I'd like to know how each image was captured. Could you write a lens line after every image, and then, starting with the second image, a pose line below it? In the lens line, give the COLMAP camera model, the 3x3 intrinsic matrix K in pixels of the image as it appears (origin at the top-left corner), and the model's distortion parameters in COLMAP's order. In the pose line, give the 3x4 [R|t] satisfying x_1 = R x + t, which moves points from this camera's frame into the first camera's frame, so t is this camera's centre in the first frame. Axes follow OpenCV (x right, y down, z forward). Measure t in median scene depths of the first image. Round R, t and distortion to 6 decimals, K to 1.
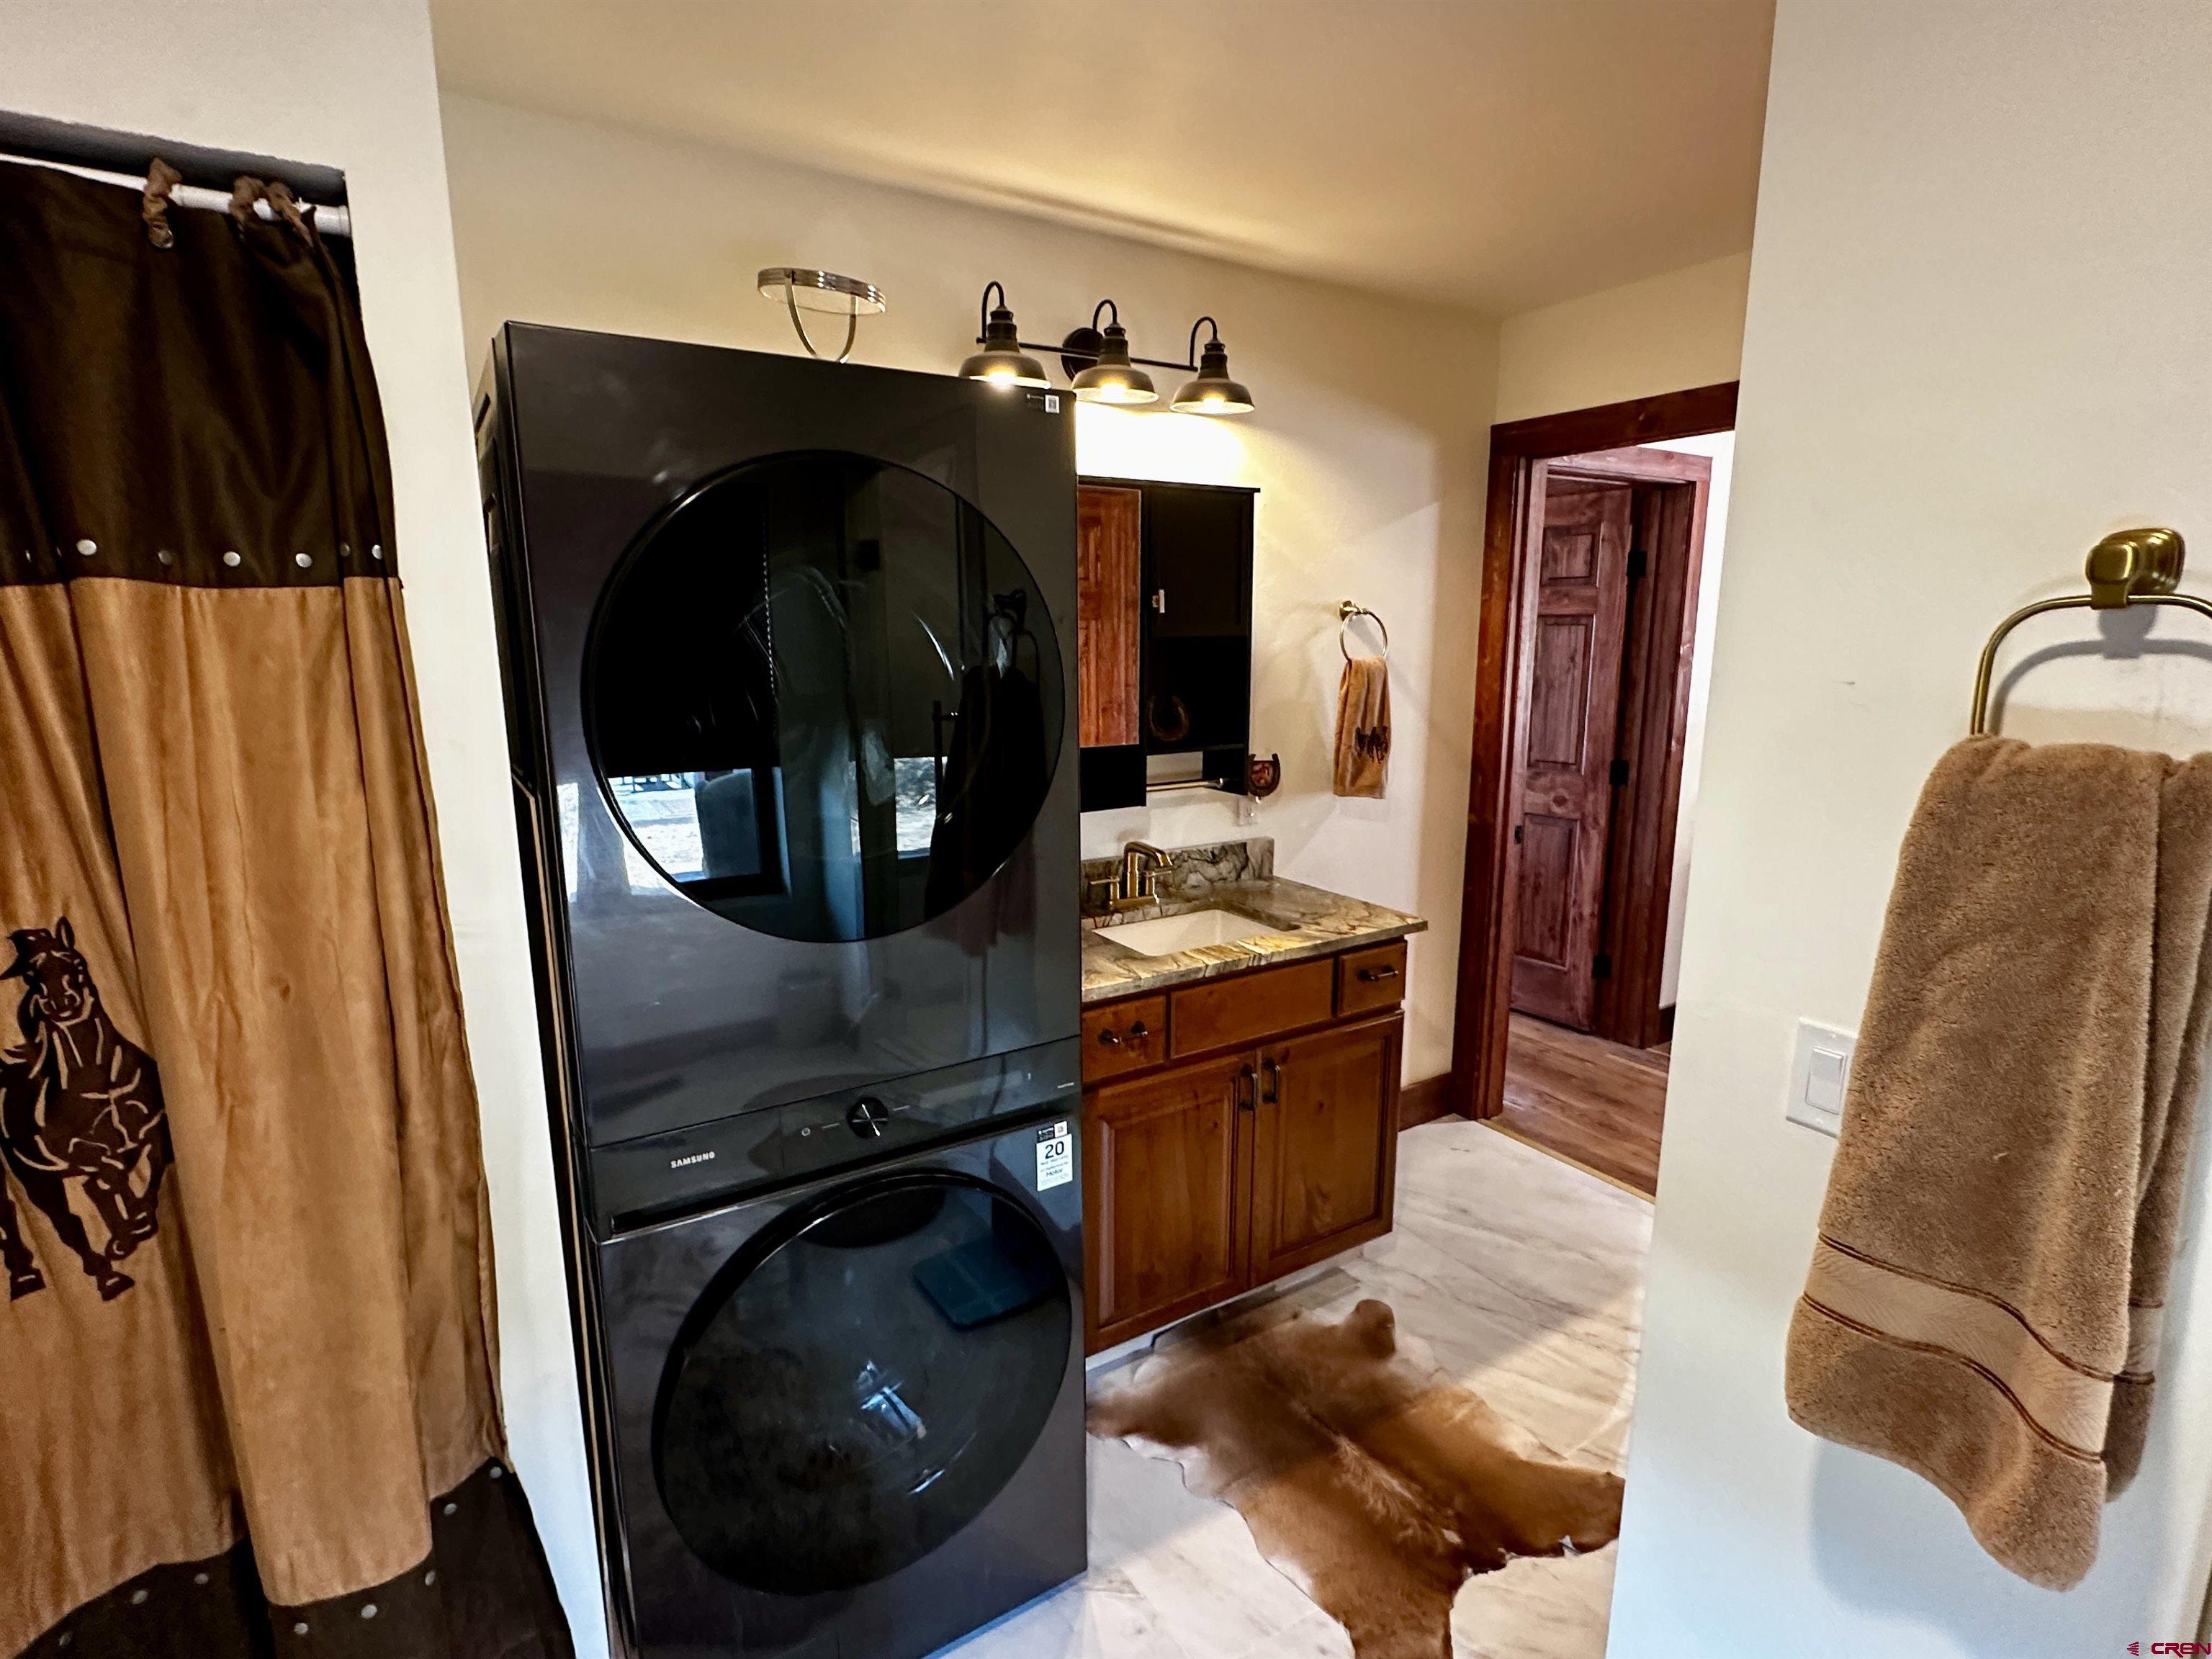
lens RADIAL K [[1102.5, 0, 1108.3], [0, 1102.5, 835.3], [0, 0, 1]] dist [0.004625, -0.001184]
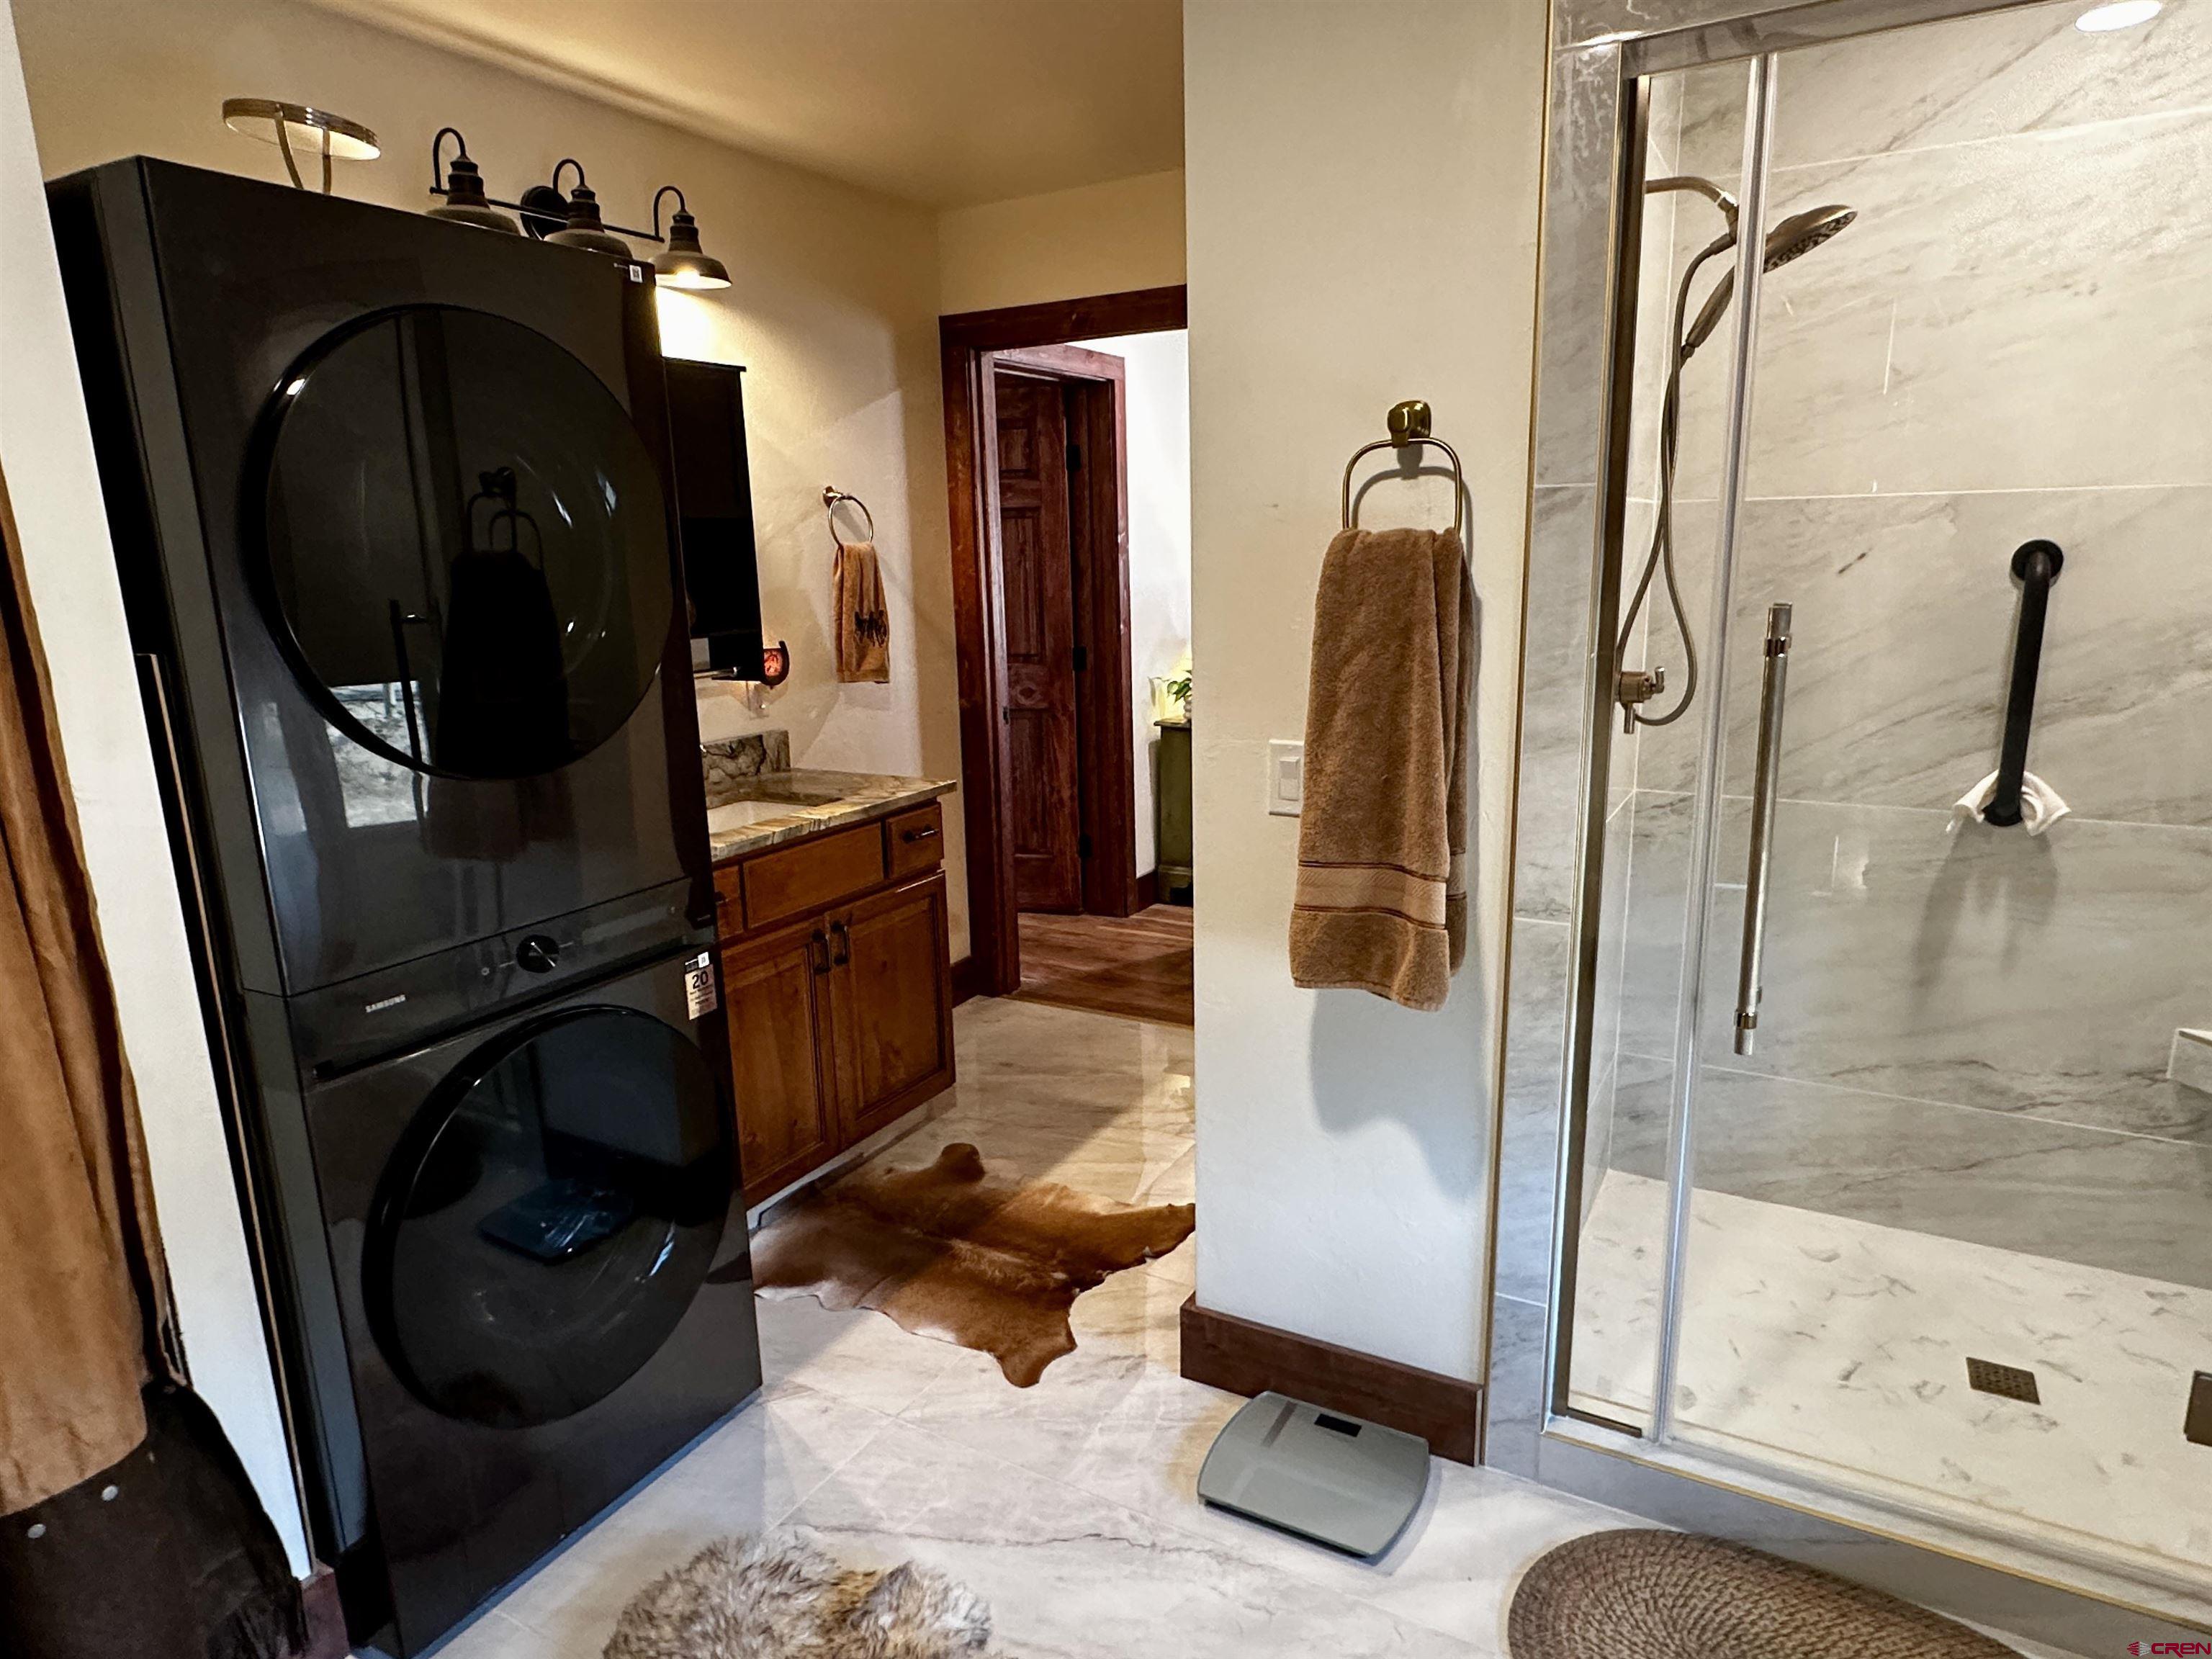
lens RADIAL K [[1310.6, 0, 1109.4], [0, 1310.6, 829.4], [0, 0, 1]] dist [0.017545, -0.004655]
pose [[0.881722, -0.124365, 0.455082, -0.181341], [0.114425, 0.992200, 0.049450, 0.085368], [-0.457682, 0.008472, 0.889075, -0.220550]]
